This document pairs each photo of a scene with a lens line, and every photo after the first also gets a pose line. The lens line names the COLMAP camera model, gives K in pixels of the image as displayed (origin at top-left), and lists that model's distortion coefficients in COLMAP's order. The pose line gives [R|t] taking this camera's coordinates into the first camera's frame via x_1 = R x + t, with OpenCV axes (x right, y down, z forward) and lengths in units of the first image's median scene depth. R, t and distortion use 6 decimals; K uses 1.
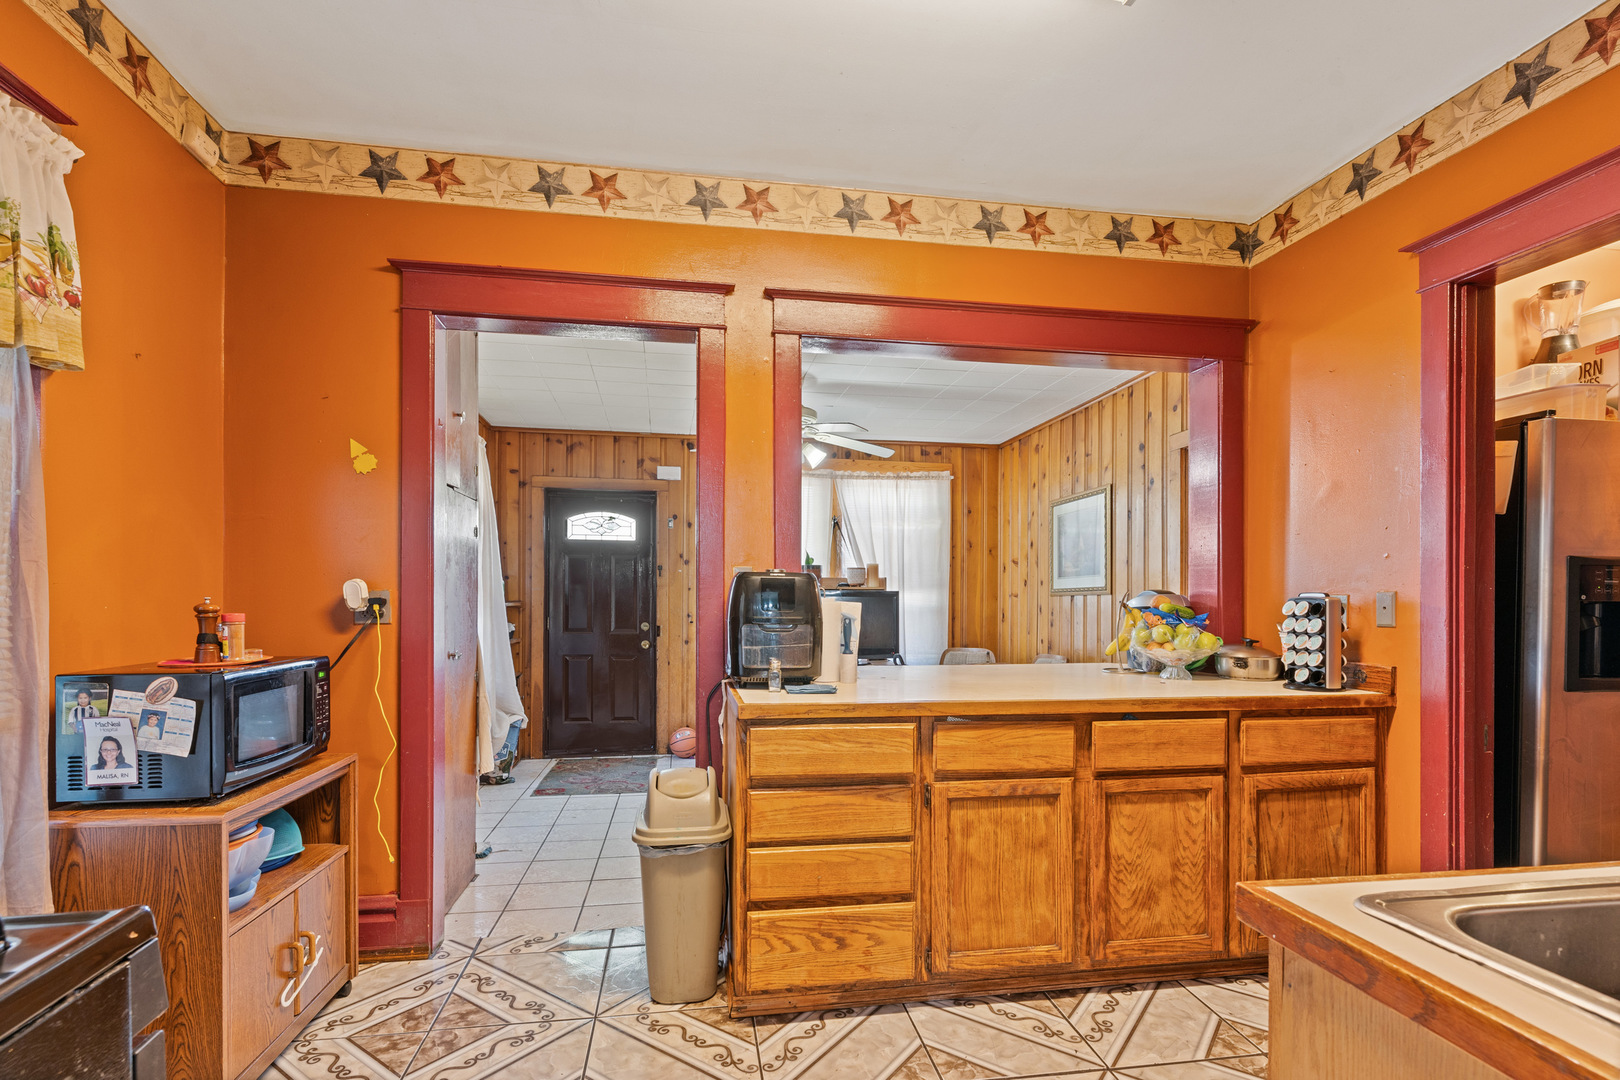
lens RADIAL K [[797.9, 0, 816.1], [0, 797.9, 600.8], [0, 0, 1]] dist [0.002504, 0.000414]
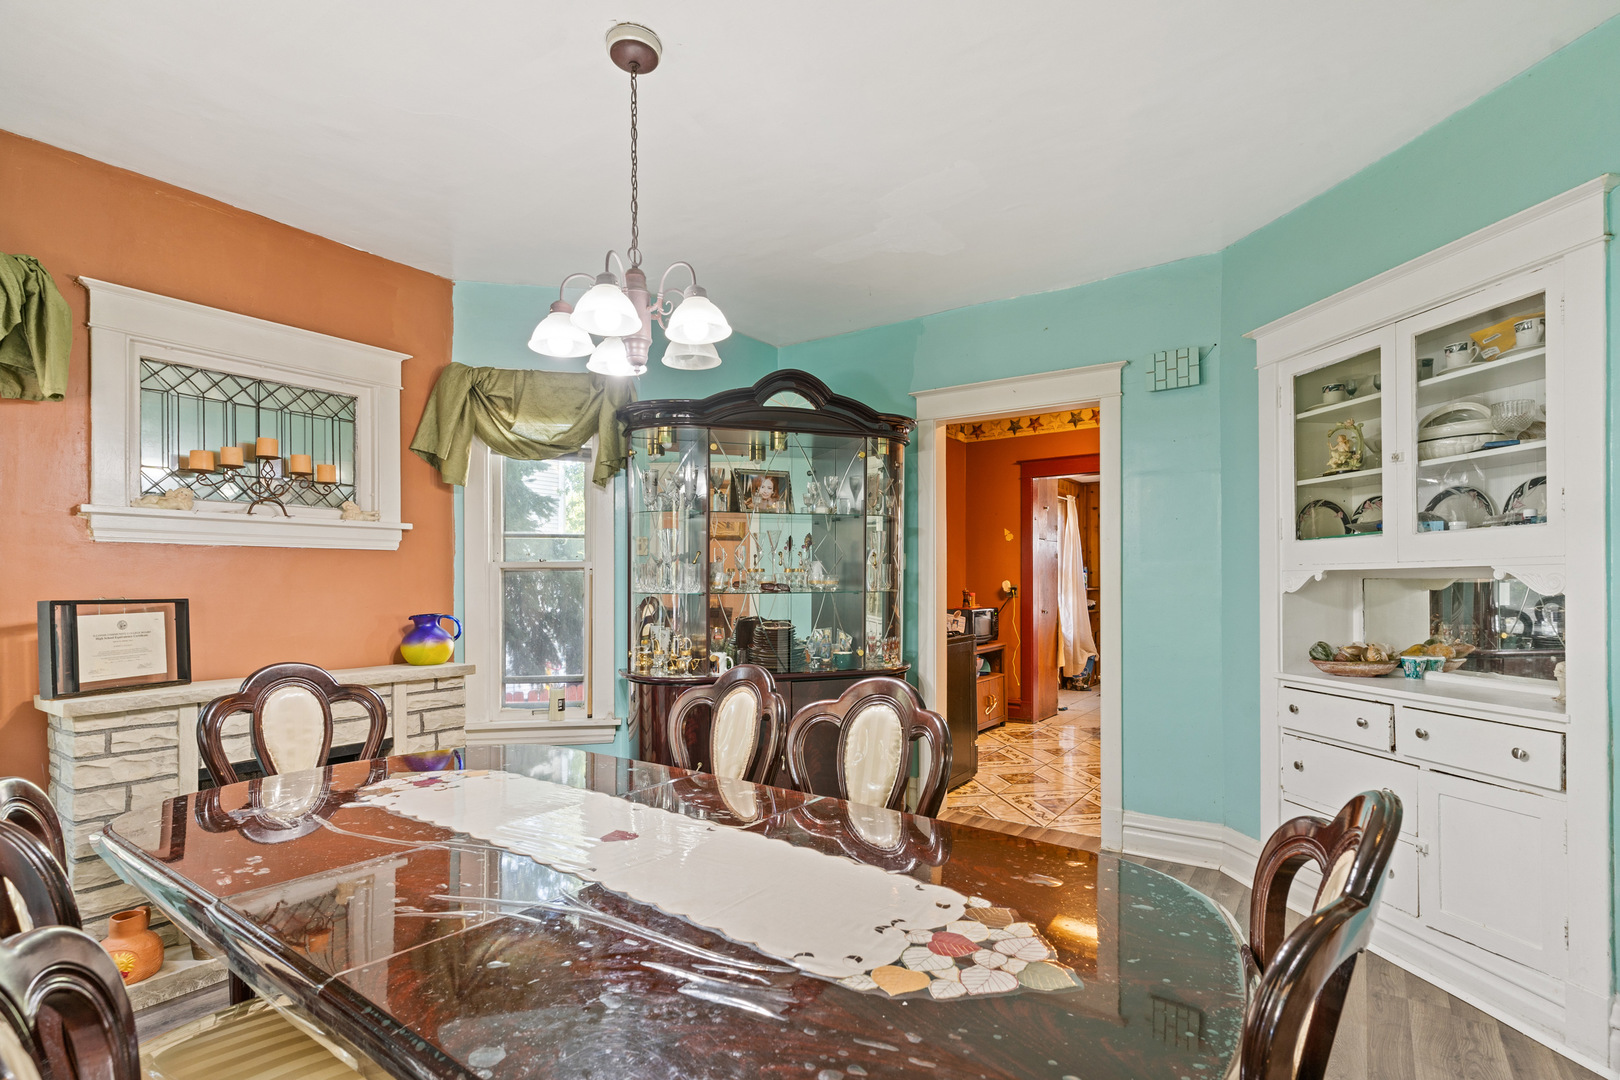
lens RADIAL K [[797.9, 0, 816.1], [0, 797.9, 600.8], [0, 0, 1]] dist [0.002504, 0.000414]
pose [[0.716356, 0.004525, -0.697721, 0.841176], [0.007819, 0.999864, 0.014512, -0.003210], [0.697692, -0.015852, 0.716223, -1.376360]]
